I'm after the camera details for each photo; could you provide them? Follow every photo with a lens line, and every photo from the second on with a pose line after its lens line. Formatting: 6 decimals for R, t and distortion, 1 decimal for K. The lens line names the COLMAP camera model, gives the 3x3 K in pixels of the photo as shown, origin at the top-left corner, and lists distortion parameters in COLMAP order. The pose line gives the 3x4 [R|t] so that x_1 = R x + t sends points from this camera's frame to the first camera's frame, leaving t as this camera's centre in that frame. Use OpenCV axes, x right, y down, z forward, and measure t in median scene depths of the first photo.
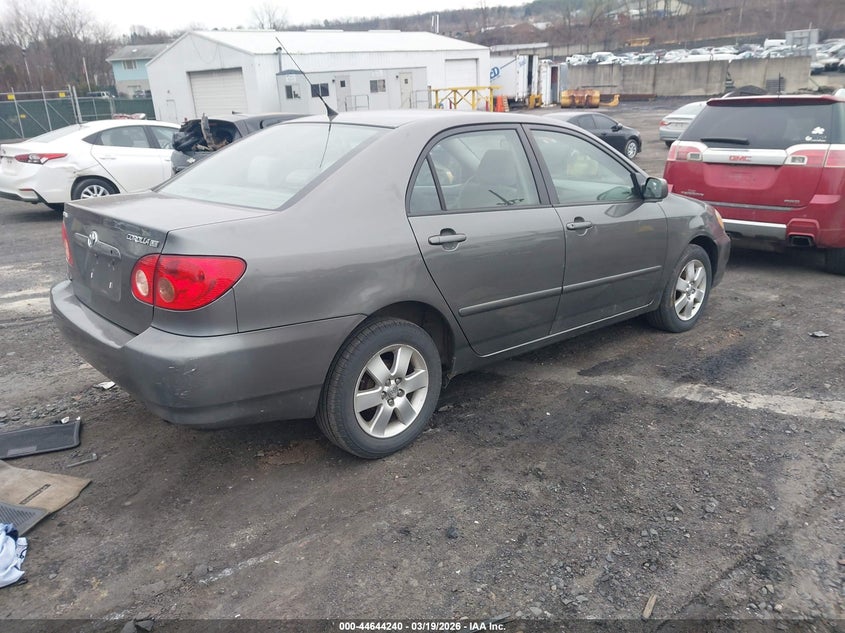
lens RADIAL K [[727.8, 0, 422.5], [0, 727.8, 316.5], [0, 0, 1]] dist [-0.007087, -0.012631]
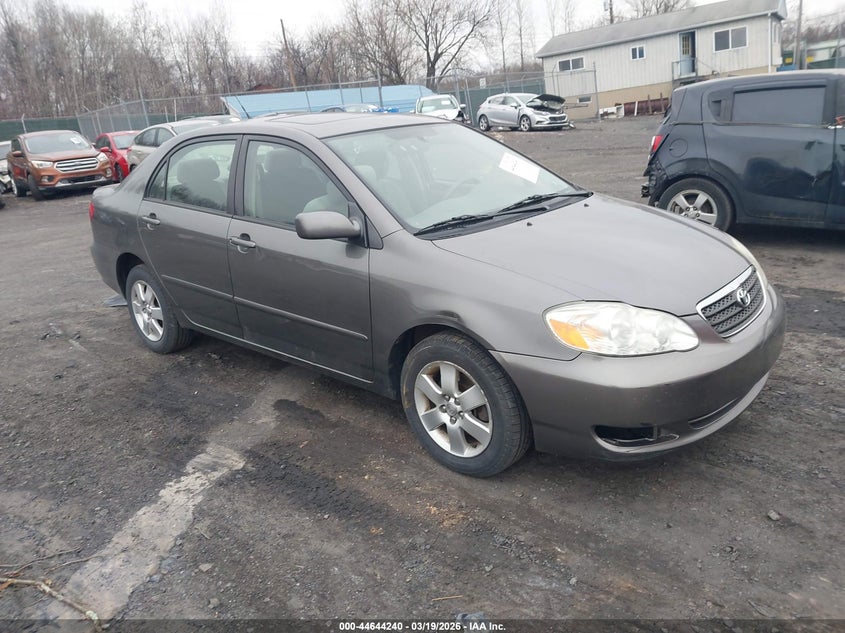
lens RADIAL K [[727.8, 0, 422.5], [0, 727.8, 316.5], [0, 0, 1]] dist [-0.007087, -0.012631]
pose [[0.039208, 0.299045, -0.953433, 1.177030], [-0.195016, 0.938108, 0.286219, -0.355850], [0.980016, 0.174713, 0.095100, 1.150207]]
